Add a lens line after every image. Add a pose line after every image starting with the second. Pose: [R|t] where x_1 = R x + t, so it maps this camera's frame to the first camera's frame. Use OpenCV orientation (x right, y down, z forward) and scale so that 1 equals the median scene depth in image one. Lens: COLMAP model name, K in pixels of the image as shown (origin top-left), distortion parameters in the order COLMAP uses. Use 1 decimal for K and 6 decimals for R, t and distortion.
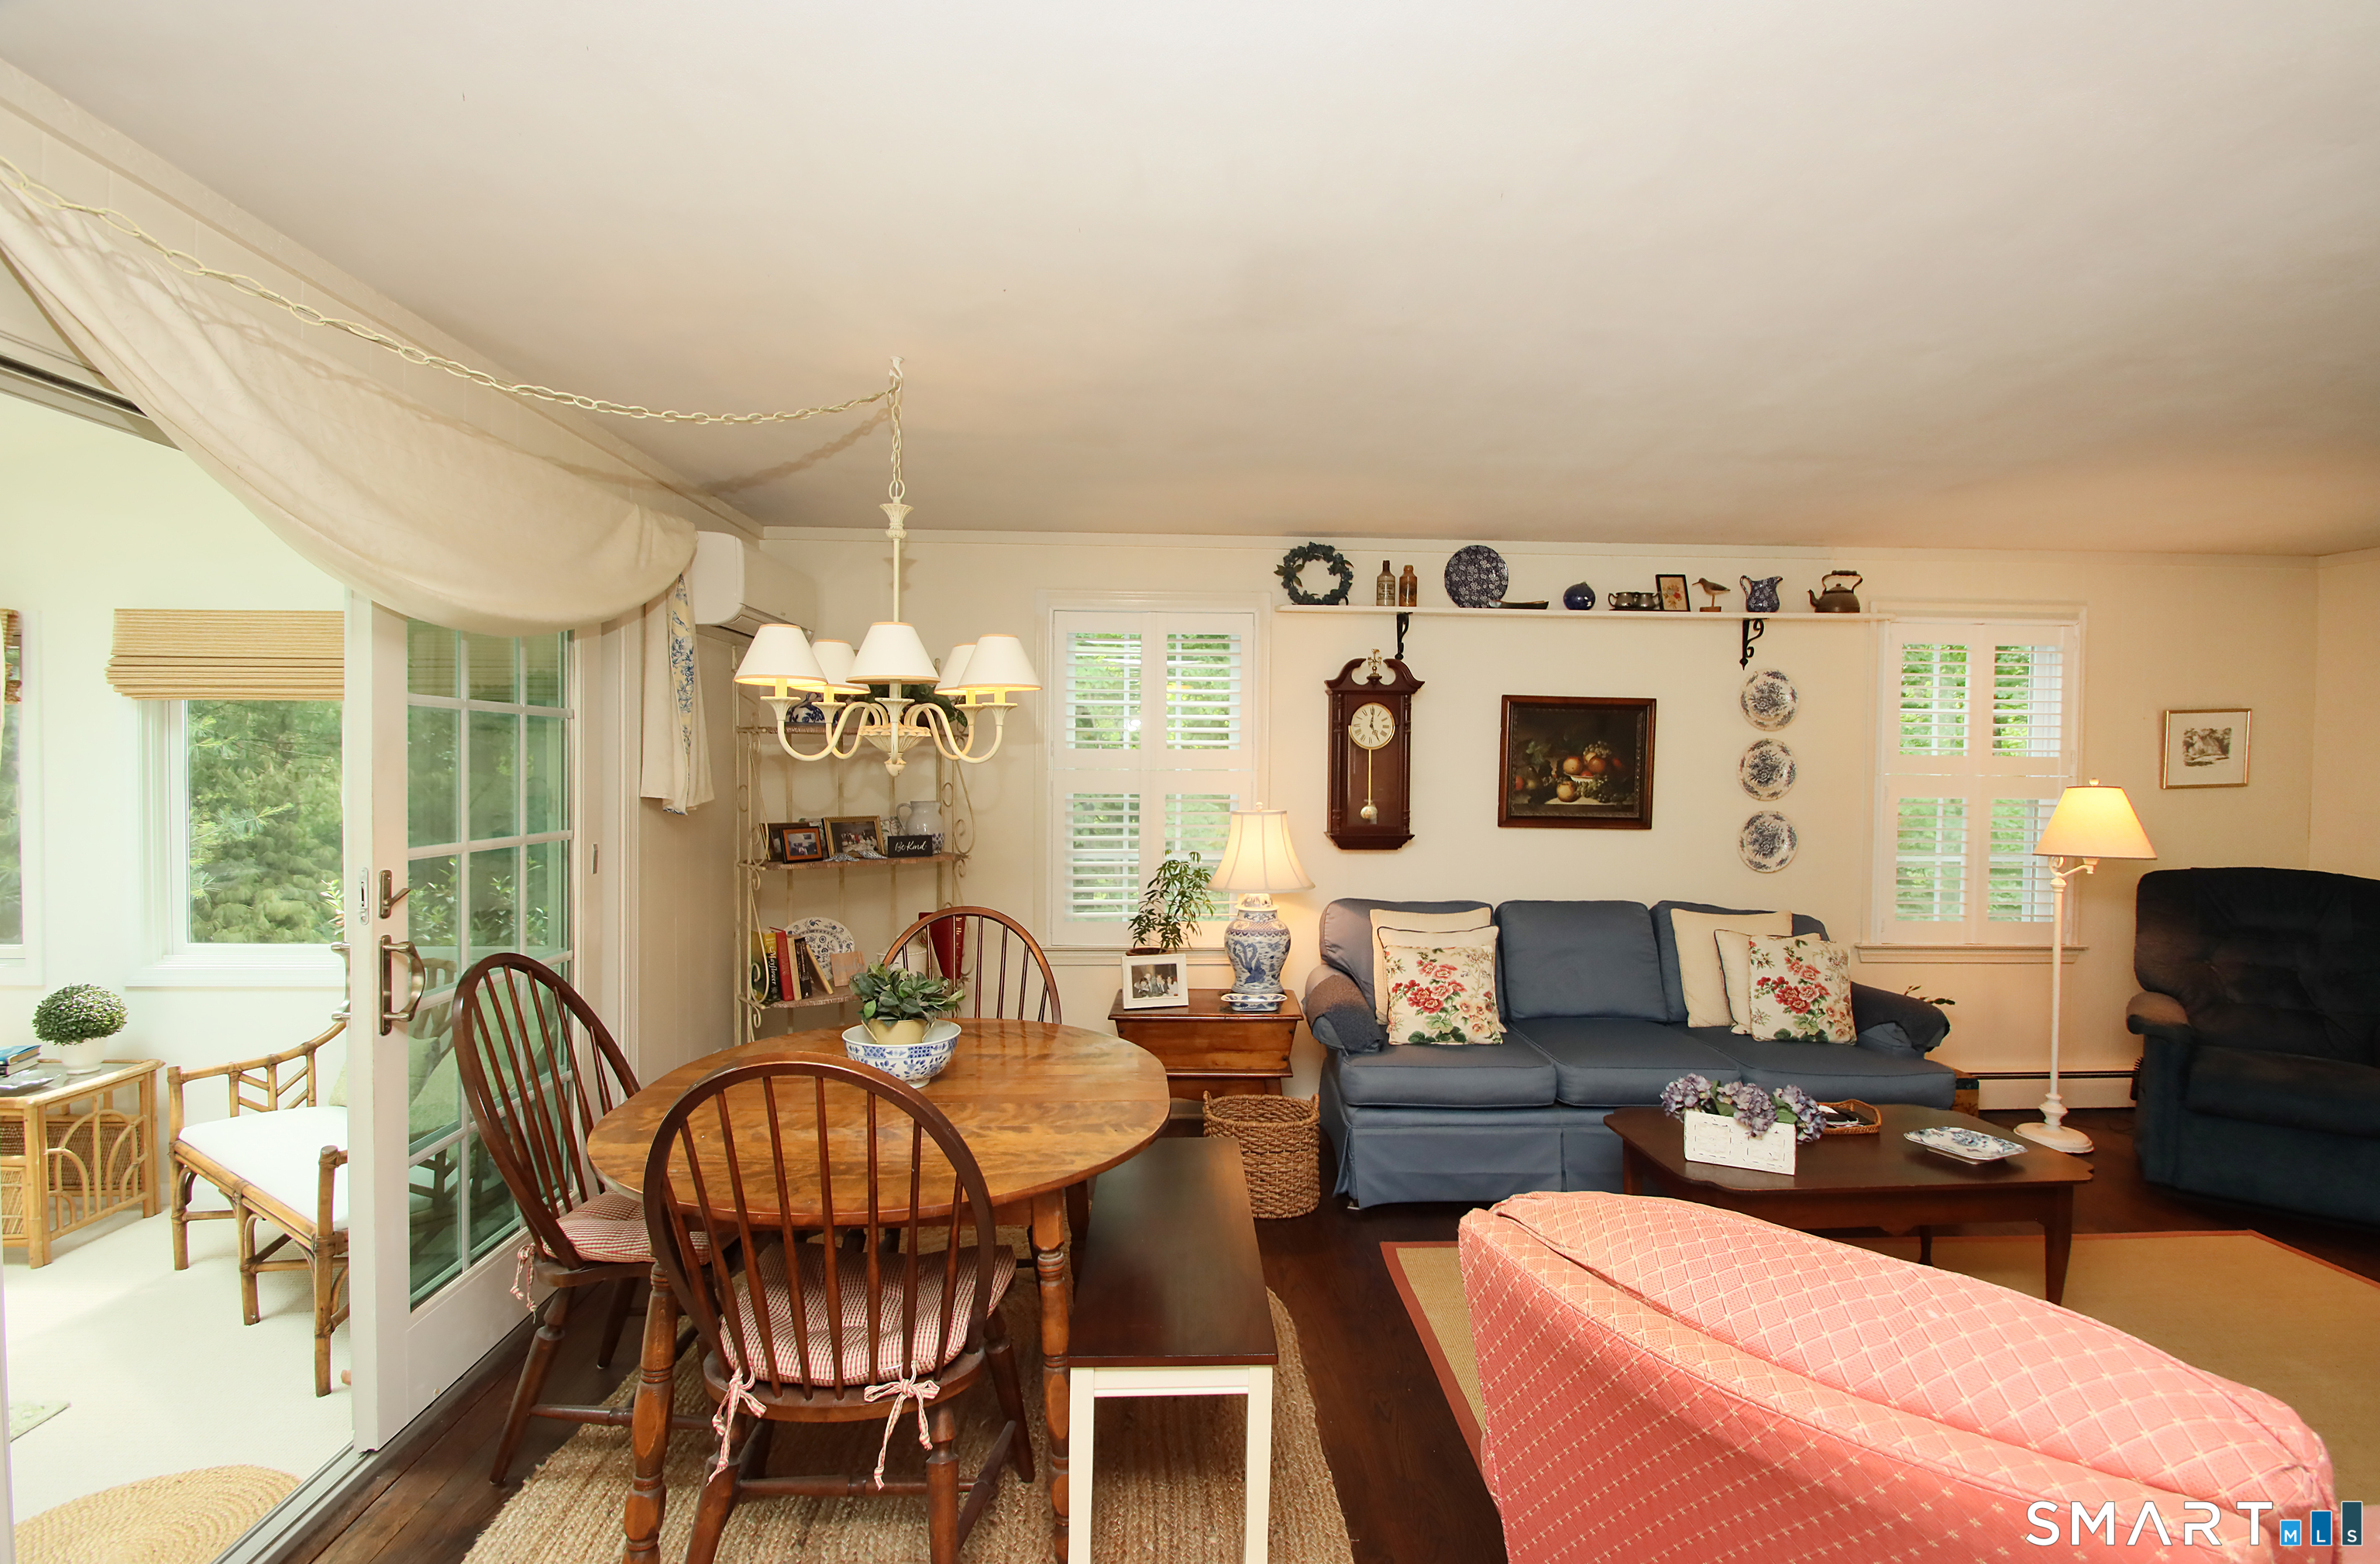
lens RADIAL K [[1106.5, 0, 1199.3], [0, 1106.5, 785.4], [0, 0, 1]] dist [0.019635, -0.020342]
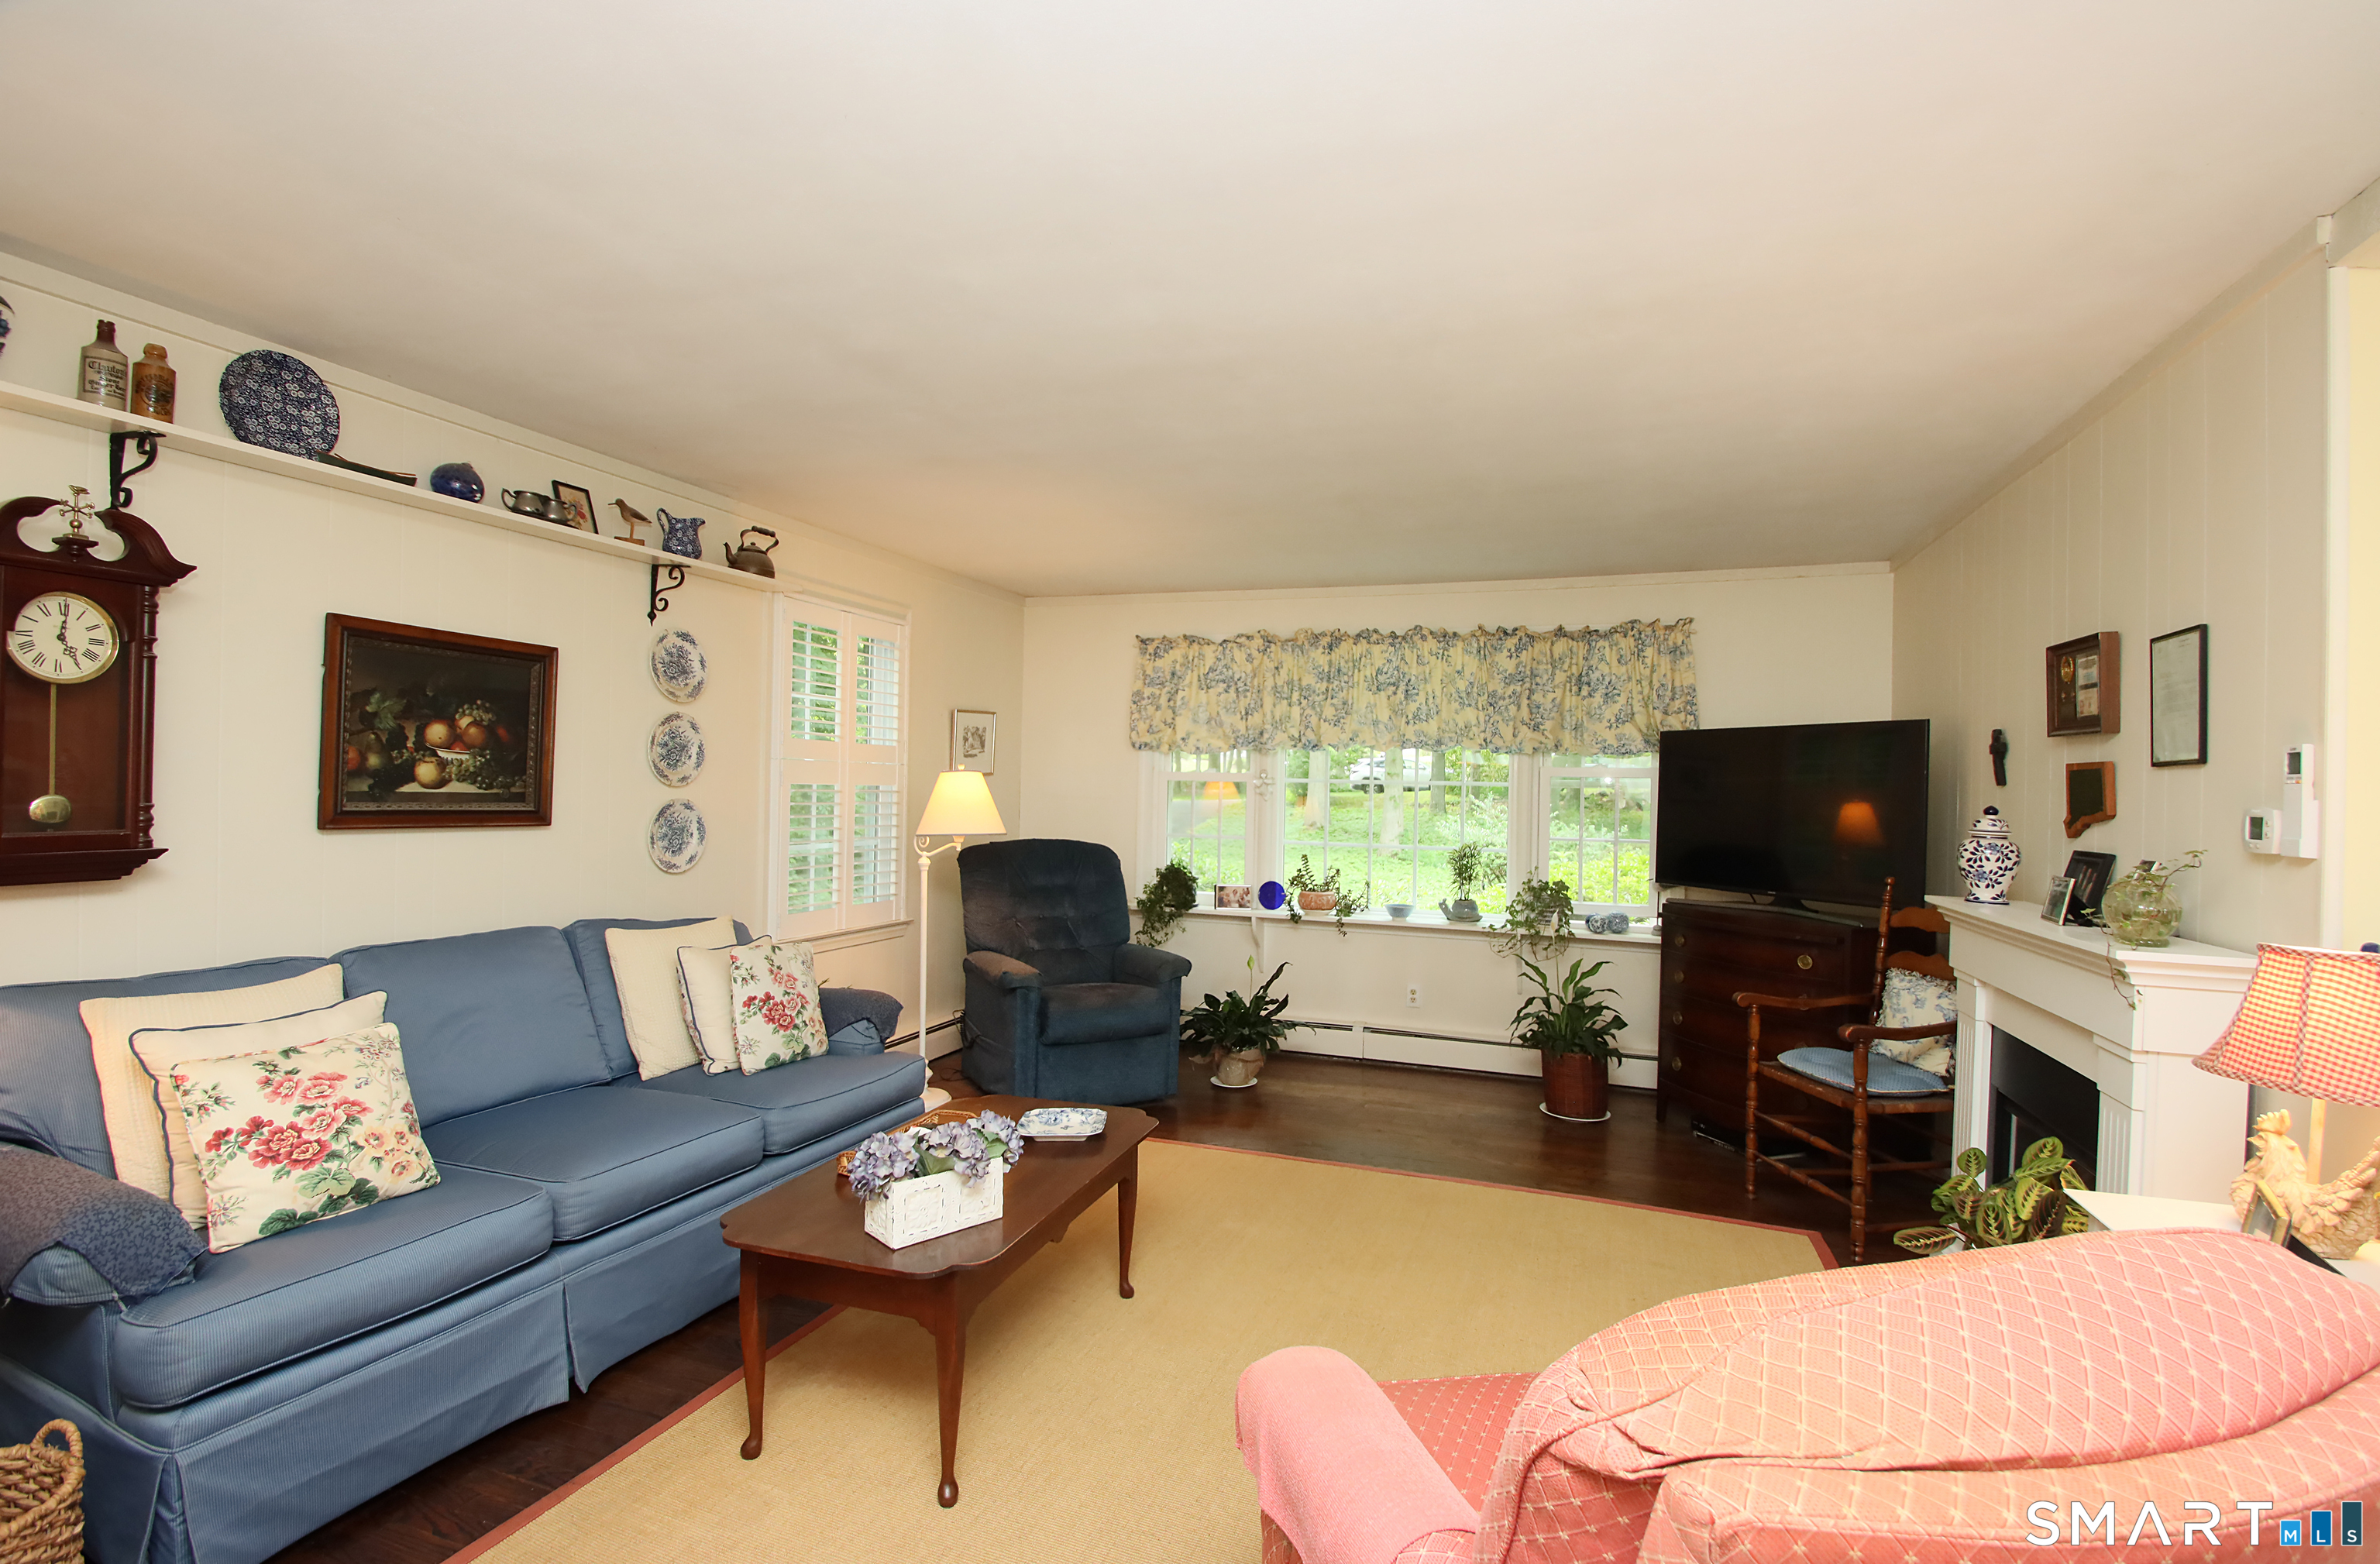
lens RADIAL K [[1106.5, 0, 1199.3], [0, 1106.5, 785.4], [0, 0, 1]] dist [0.019635, -0.020342]
pose [[0.391854, 0.000357, 0.920027, -0.103591], [0.007509, 0.999965, -0.003587, 0.019487], [-0.919997, 0.008314, 0.391838, 0.327558]]
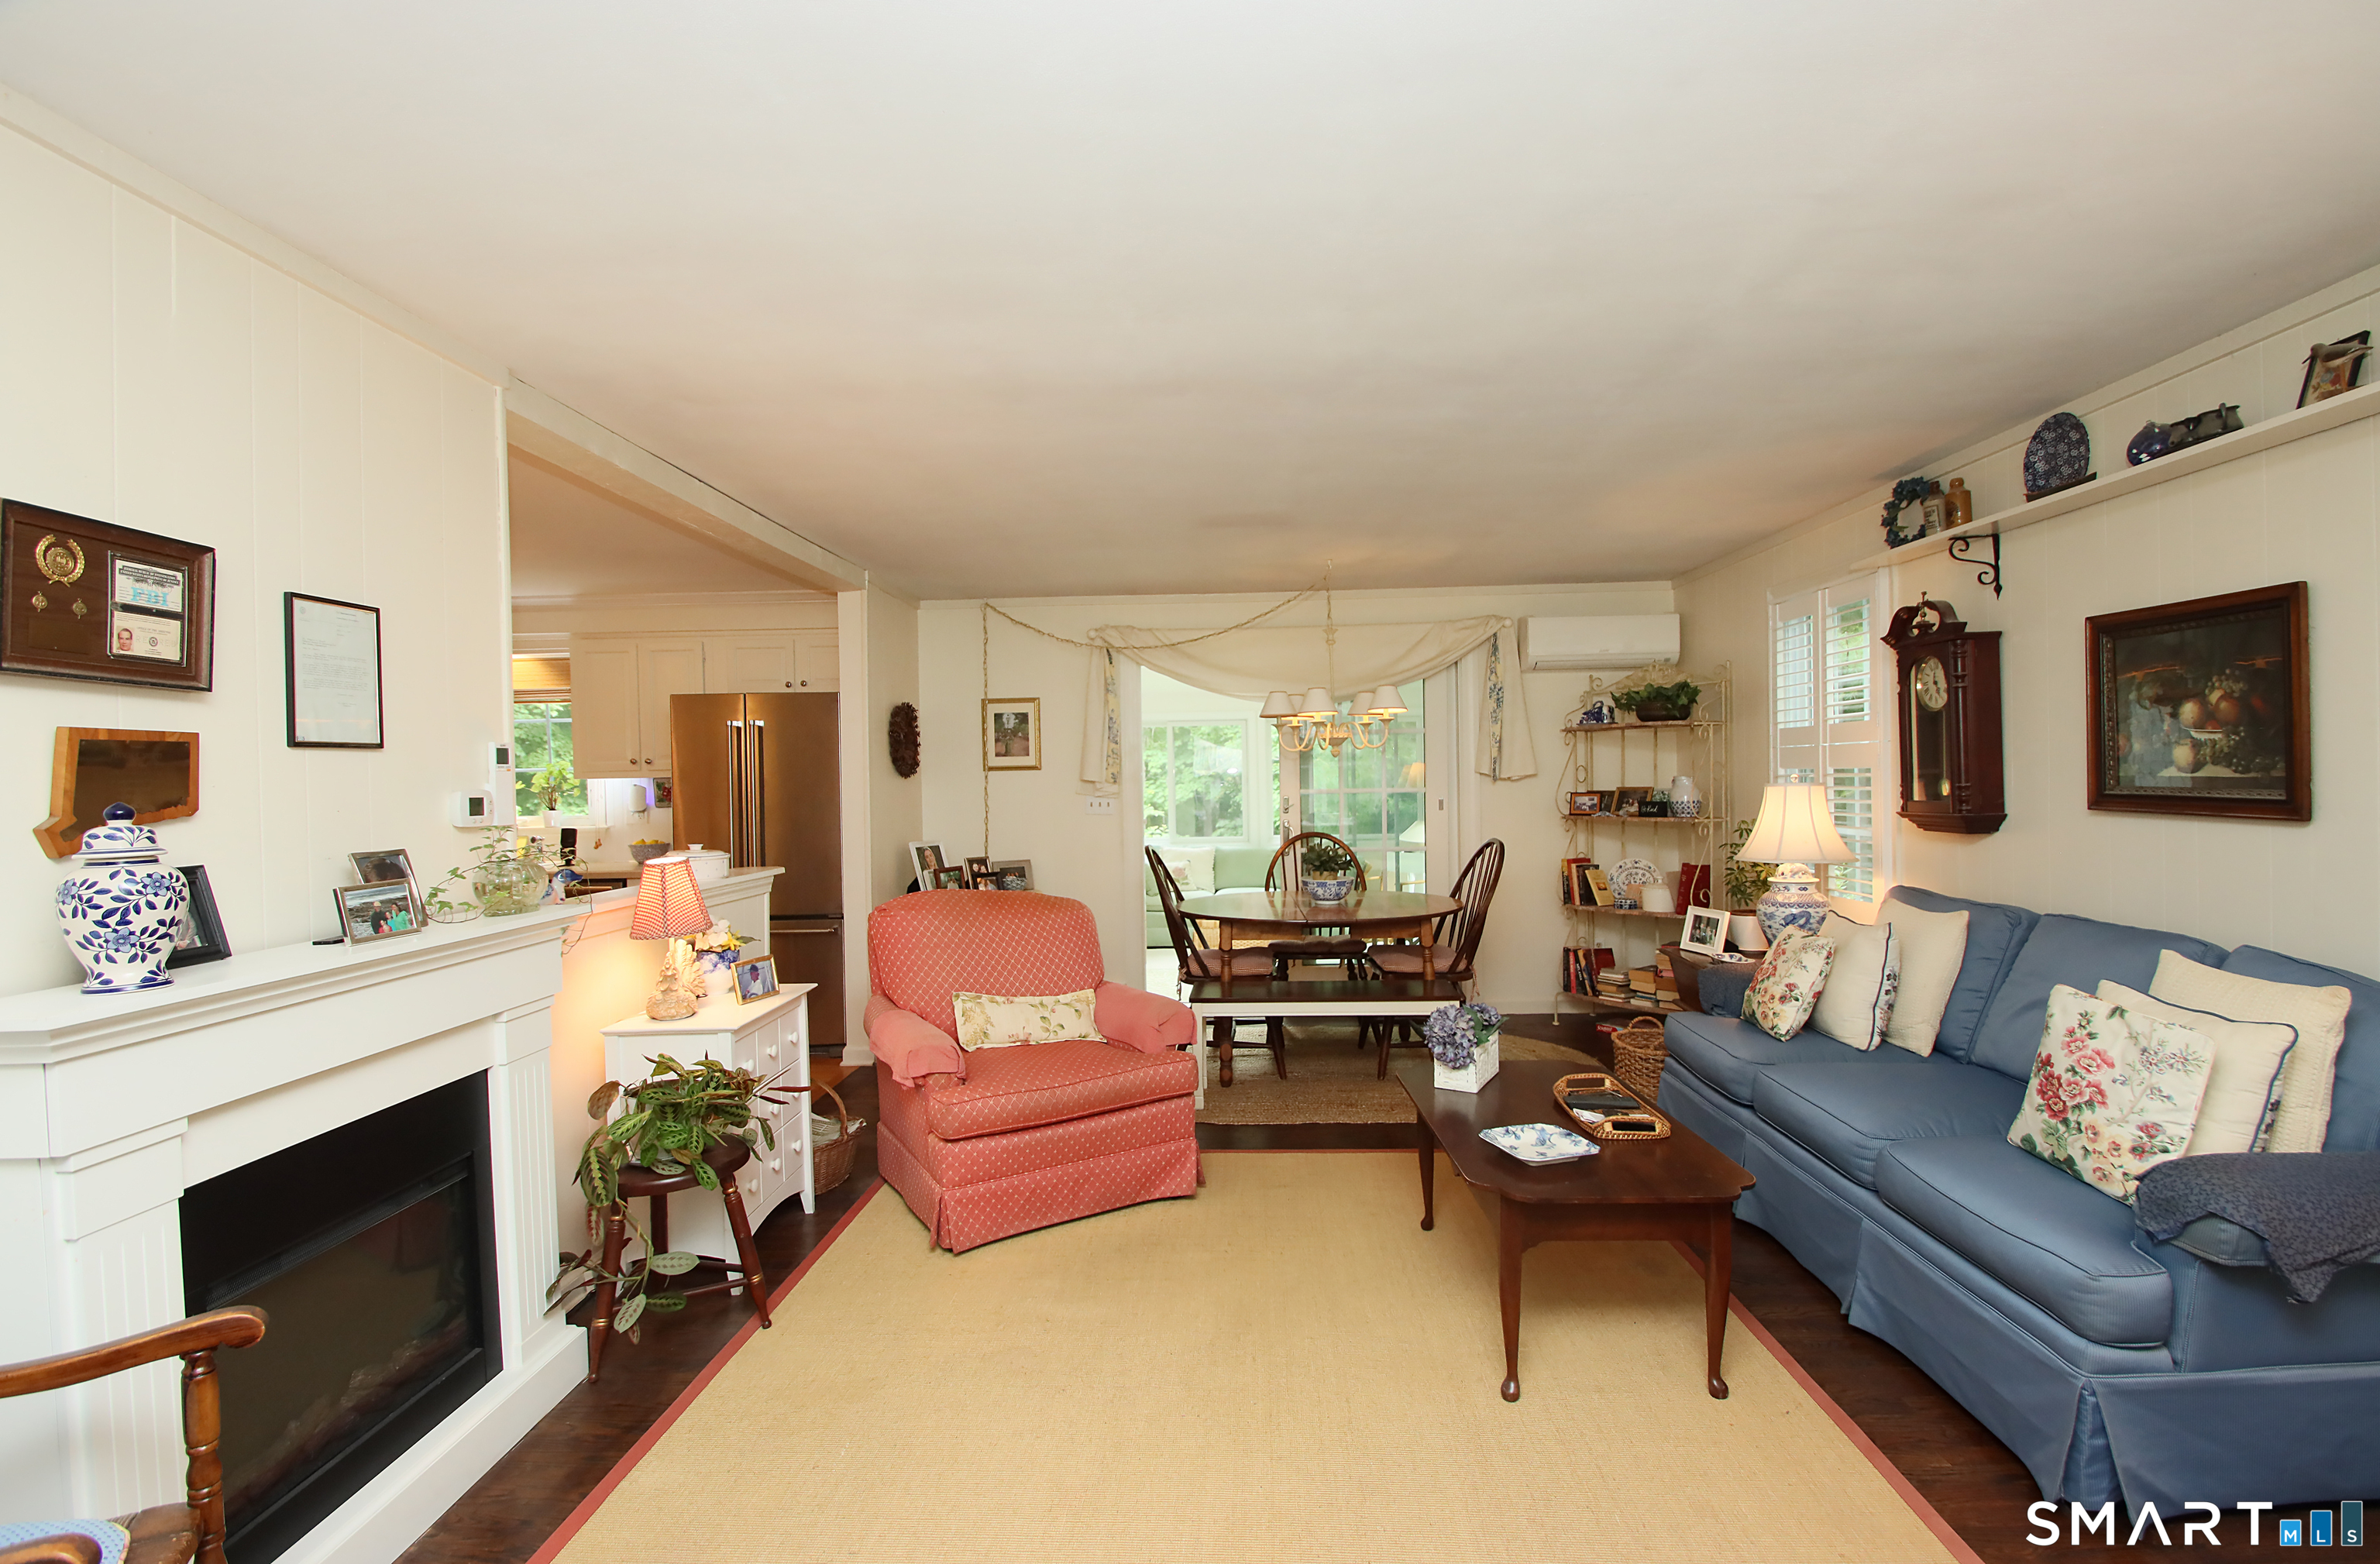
lens RADIAL K [[1115.1, 0, 1219.0], [0, 1115.1, 770.3], [0, 0, 1]] dist [0.023598, -0.020142]
pose [[-0.064103, -0.012149, -0.997869, 1.025155], [-0.005657, 0.999914, -0.011811, 0.024903], [0.997927, 0.004887, -0.064167, 0.518678]]
